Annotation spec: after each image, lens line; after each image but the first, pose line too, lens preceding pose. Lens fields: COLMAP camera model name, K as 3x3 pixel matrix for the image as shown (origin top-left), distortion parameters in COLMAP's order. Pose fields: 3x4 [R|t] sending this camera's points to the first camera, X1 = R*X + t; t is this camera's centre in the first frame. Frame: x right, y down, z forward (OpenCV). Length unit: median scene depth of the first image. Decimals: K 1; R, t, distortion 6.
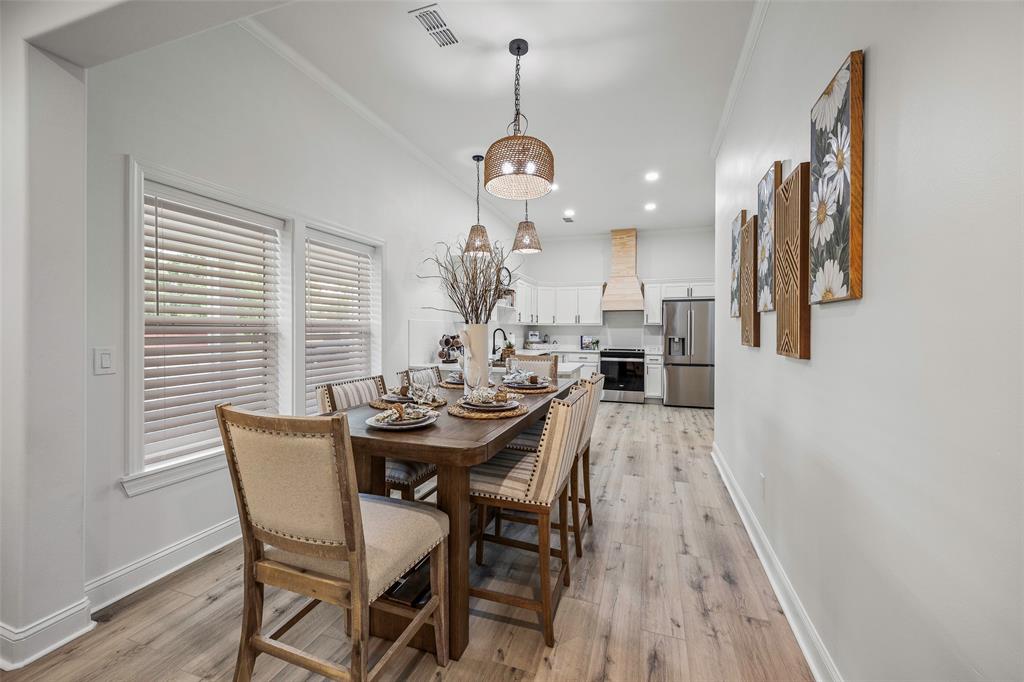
lens RADIAL K [[410.3, 0, 512.1], [0, 410.3, 342.7], [0, 0, 1]] dist [0.003812, 0.000062]
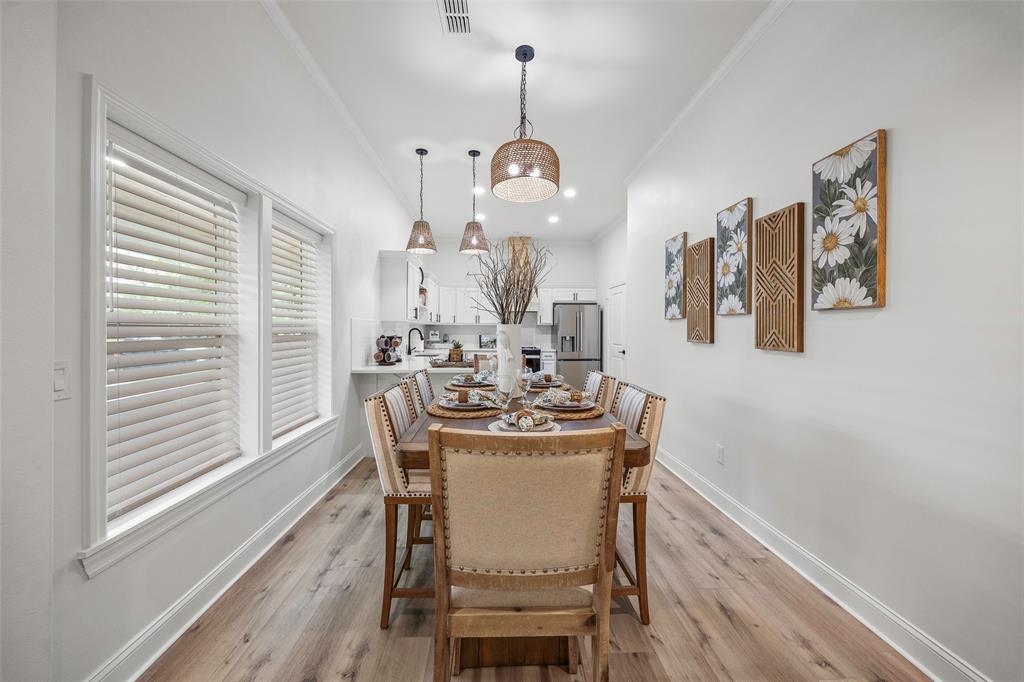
lens RADIAL K [[393.2, 0, 512.0], [0, 393.2, 341.0], [0, 0, 1]] dist [-0.004100, -0.000349]
pose [[0.930724, -0.013571, 0.365470, -0.377254], [0.013964, 0.999901, 0.001569, -0.006302], [-0.365455, 0.003643, 0.930822, 0.106717]]
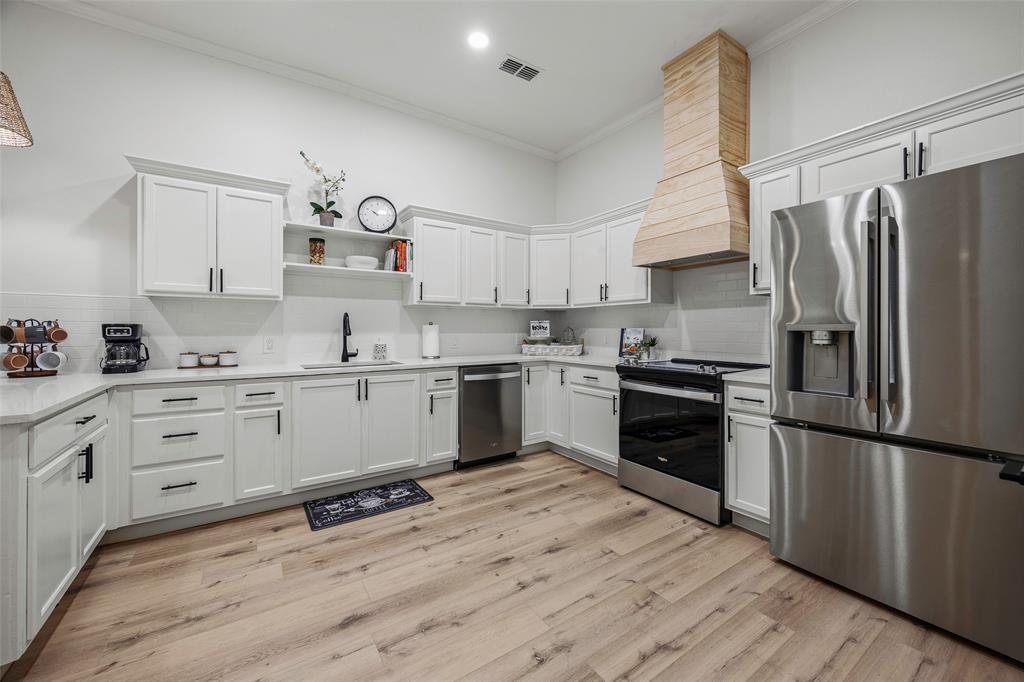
lens RADIAL K [[382.9, 0, 512.0], [0, 382.9, 341.0], [0, 0, 1]] dist [-0.037678, -0.000094]
pose [[0.788153, 0.010247, -0.615394, 1.030762], [-0.009921, 0.999943, 0.003944, -0.008632], [0.615399, 0.002997, 0.788210, 1.801925]]
